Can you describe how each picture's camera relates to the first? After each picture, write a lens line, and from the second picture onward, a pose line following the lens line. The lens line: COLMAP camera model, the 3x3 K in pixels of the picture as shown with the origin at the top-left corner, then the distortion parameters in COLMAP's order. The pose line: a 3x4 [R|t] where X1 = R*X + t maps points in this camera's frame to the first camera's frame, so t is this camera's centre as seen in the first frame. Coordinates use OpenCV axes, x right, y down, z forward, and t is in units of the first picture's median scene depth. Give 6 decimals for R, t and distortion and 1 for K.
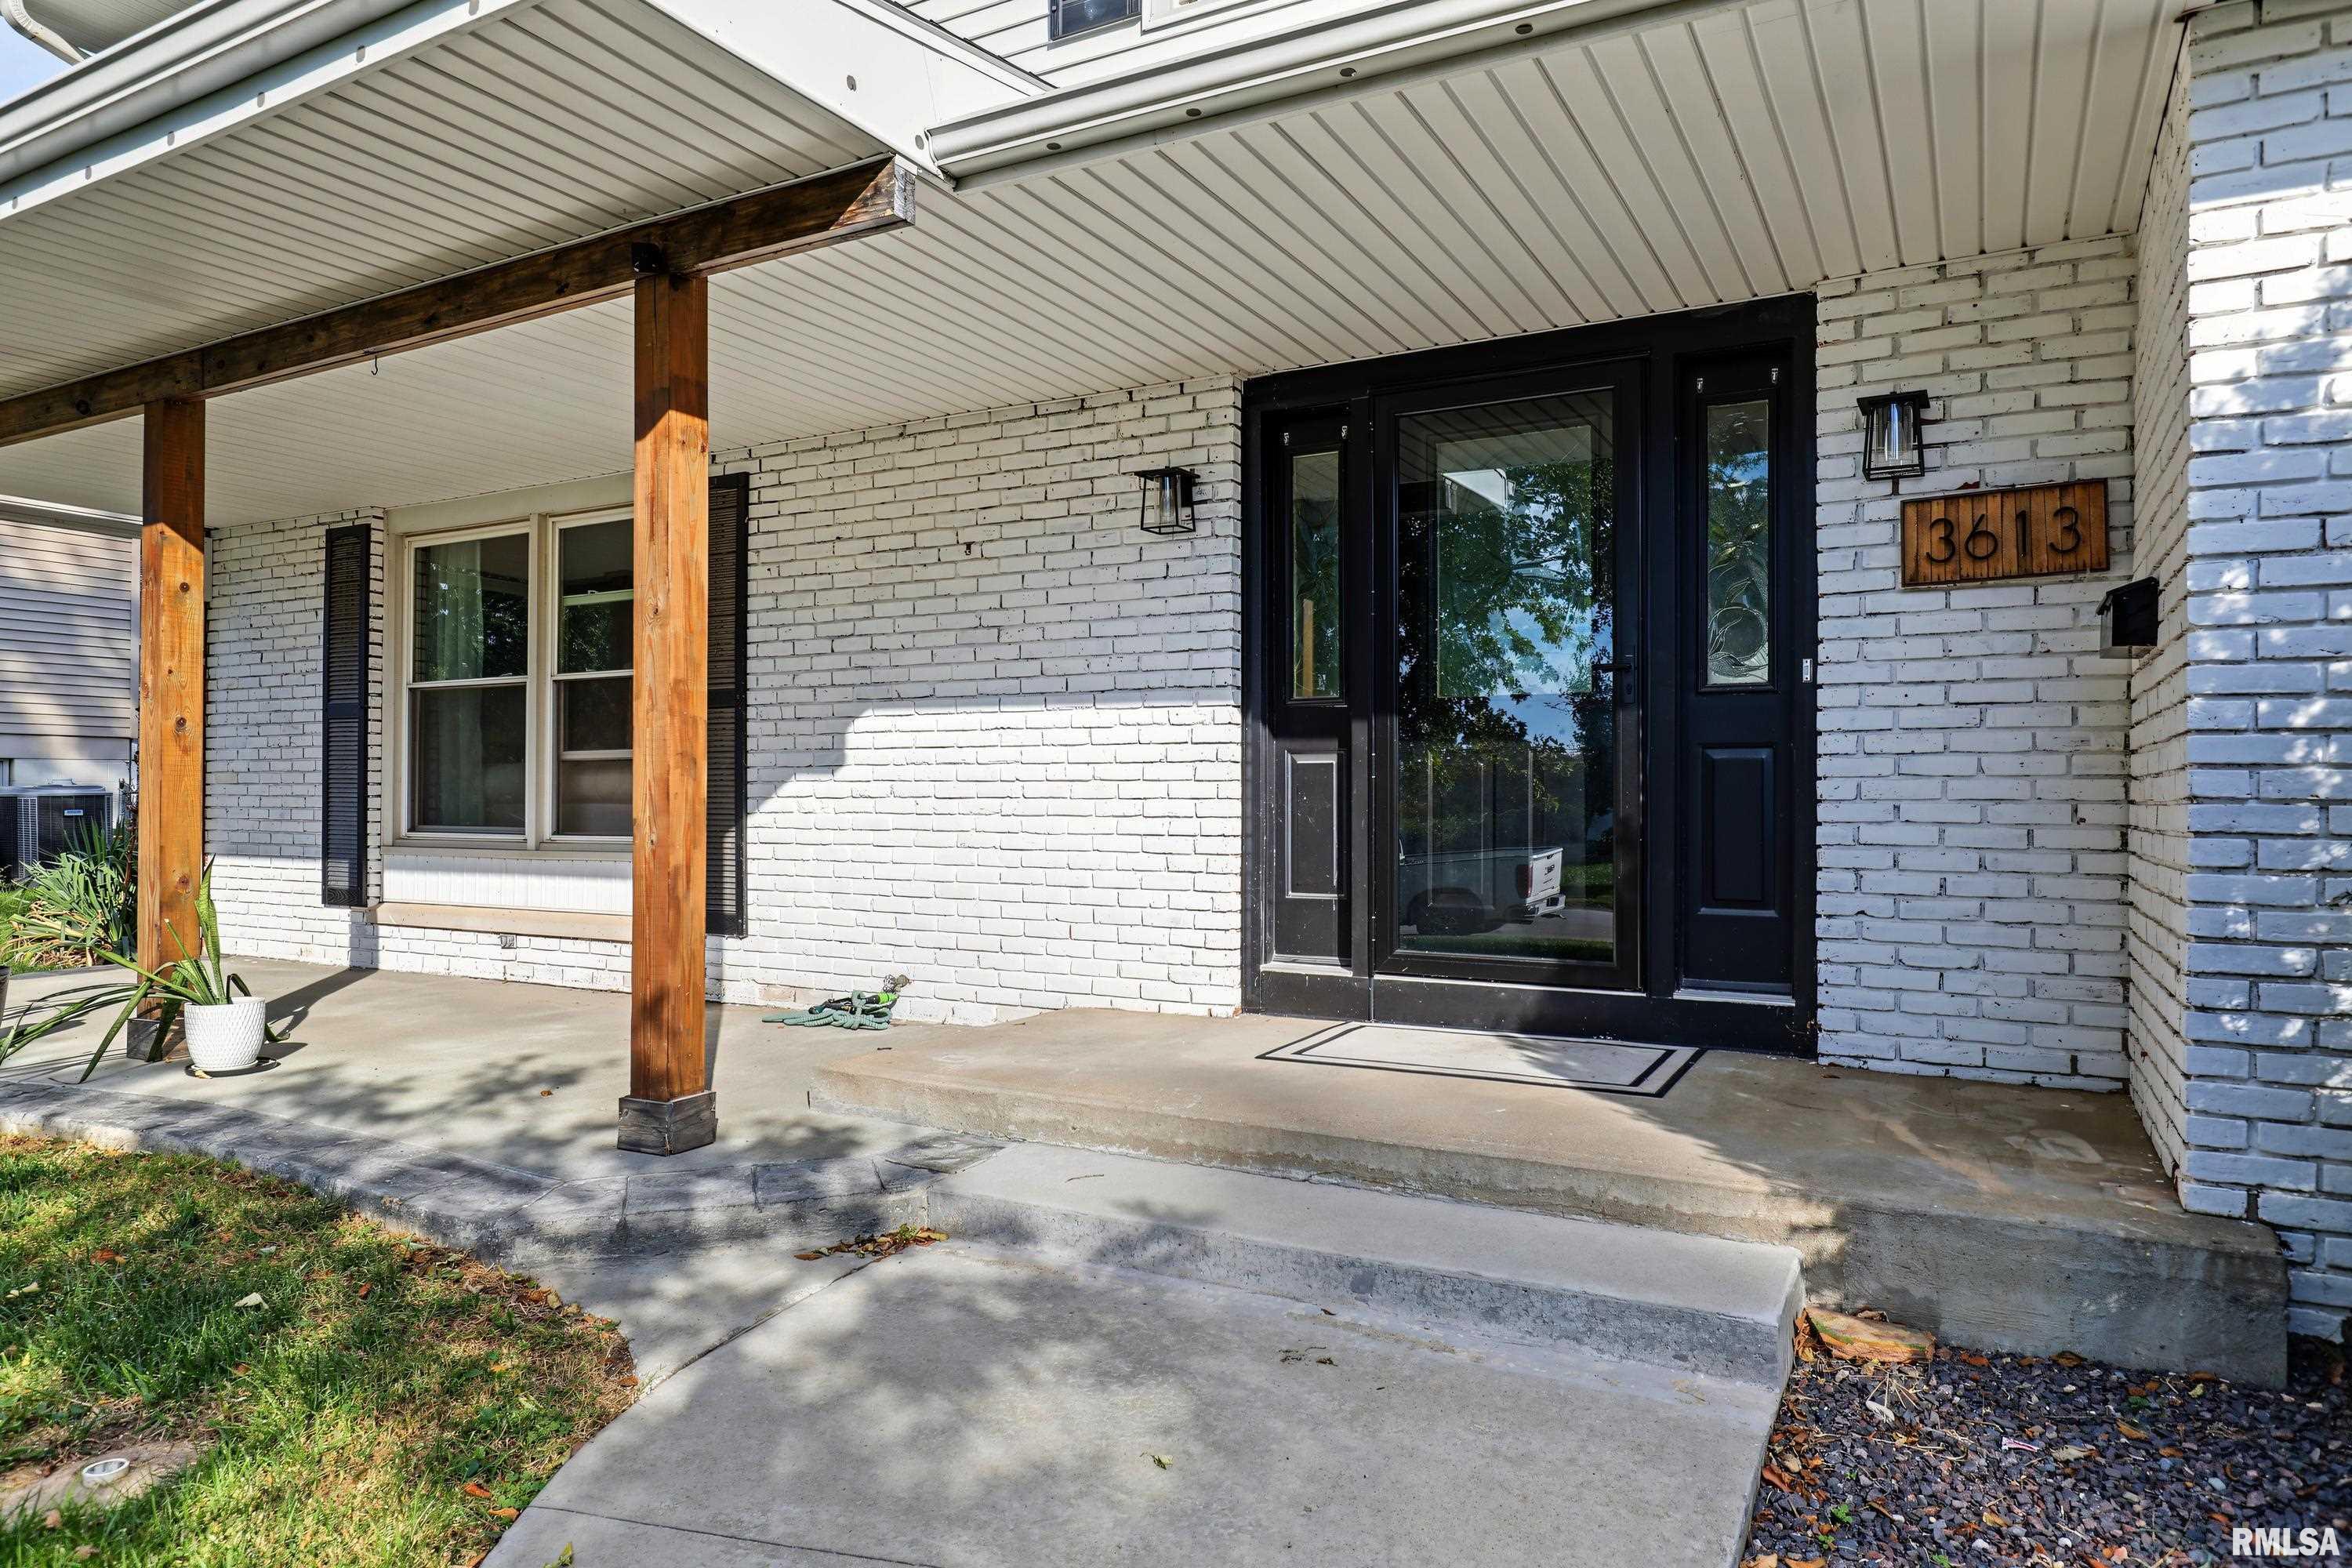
lens RADIAL K [[1485.4, 0, 1176.0], [0, 1485.4, 784.0], [0, 0, 1]] dist [-0.006830, -0.001659]
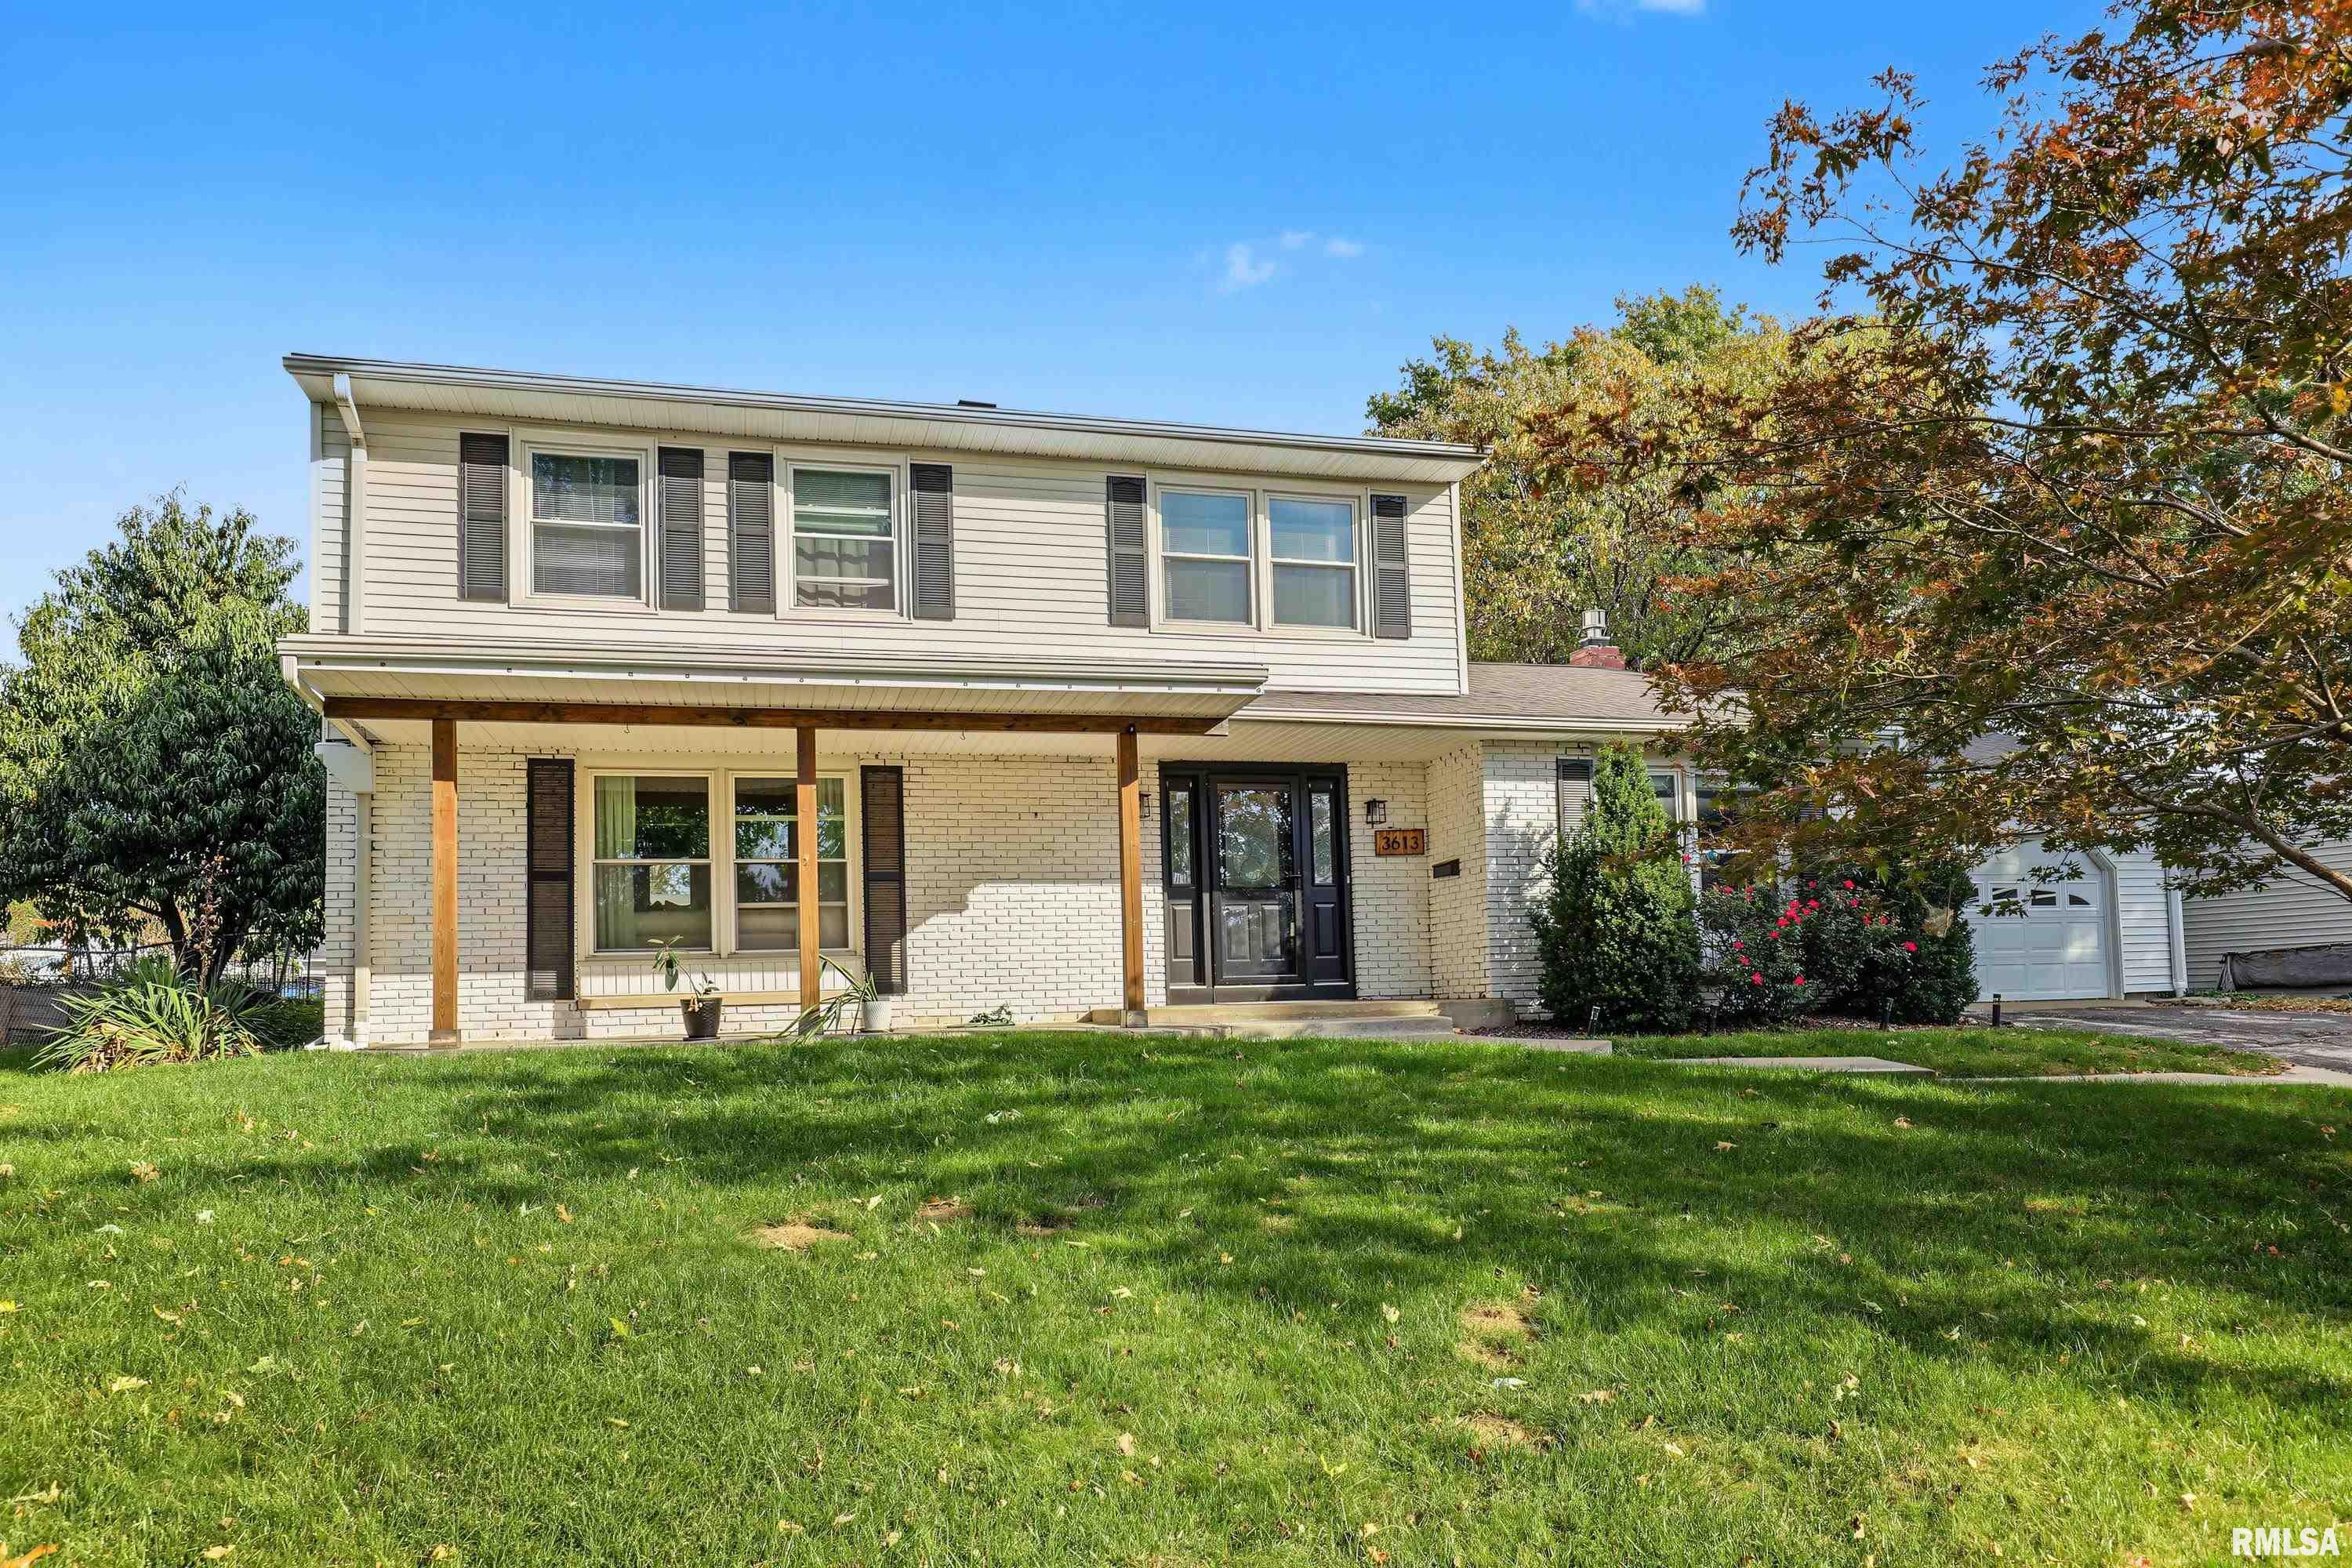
lens RADIAL K [[1485.4, 0, 1176.0], [0, 1485.4, 784.0], [0, 0, 1]] dist [-0.006830, -0.001659]
pose [[0.701210, 0.076262, 0.708864, -1.618517], [0.022902, 0.991340, -0.129306, 0.096470], [-0.712587, 0.106905, 0.693391, -0.756435]]
